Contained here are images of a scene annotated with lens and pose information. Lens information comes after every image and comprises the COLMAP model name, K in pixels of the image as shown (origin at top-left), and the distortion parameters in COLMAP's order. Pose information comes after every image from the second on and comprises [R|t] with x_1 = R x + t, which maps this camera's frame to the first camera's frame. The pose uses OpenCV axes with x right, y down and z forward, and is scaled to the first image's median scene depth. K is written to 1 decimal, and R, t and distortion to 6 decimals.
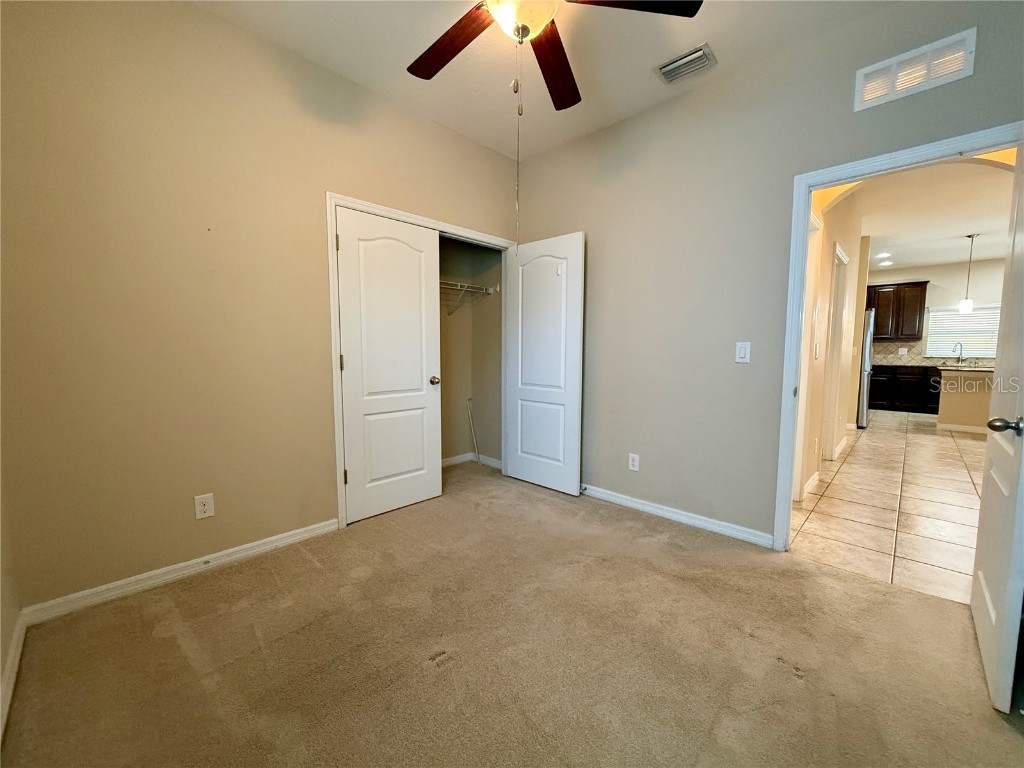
lens RADIAL K [[409.6, 0, 513.6], [0, 409.6, 385.0], [0, 0, 1]] dist [0.000037, 0.000413]
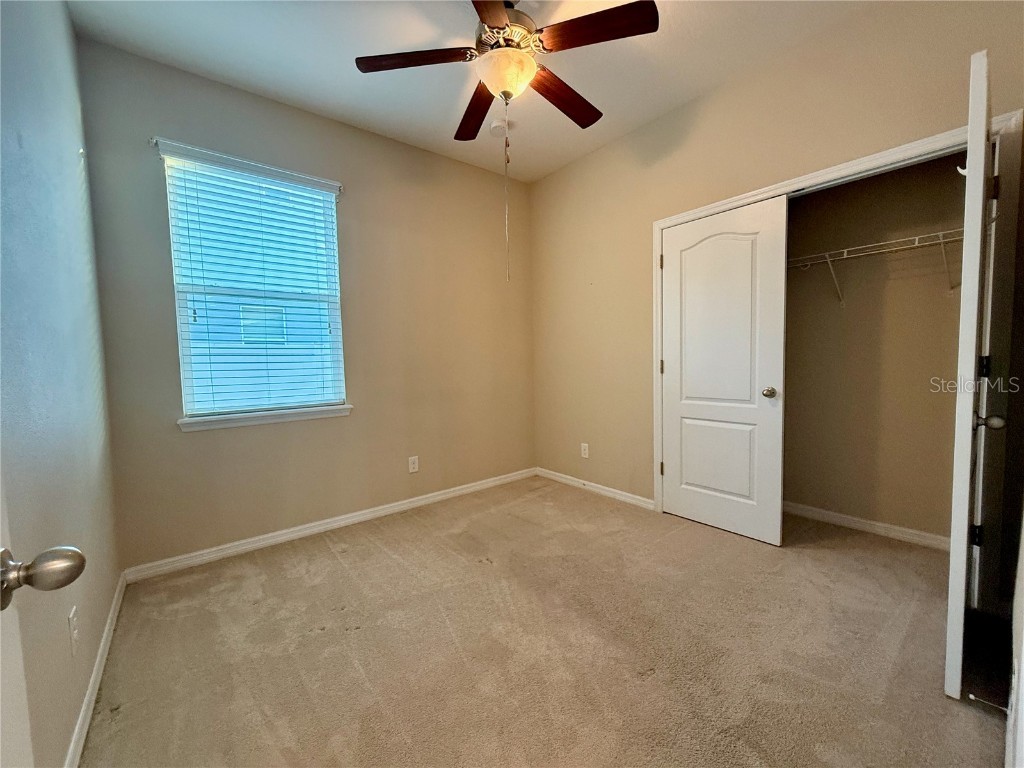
lens RADIAL K [[409.6, 0, 513.6], [0, 409.6, 385.0], [0, 0, 1]] dist [0.000037, 0.000413]
pose [[-0.116285, 0.063991, -0.991152, 0.727768], [-0.065927, 0.995224, 0.071989, -0.056560], [0.991025, 0.073715, -0.111510, 0.698081]]
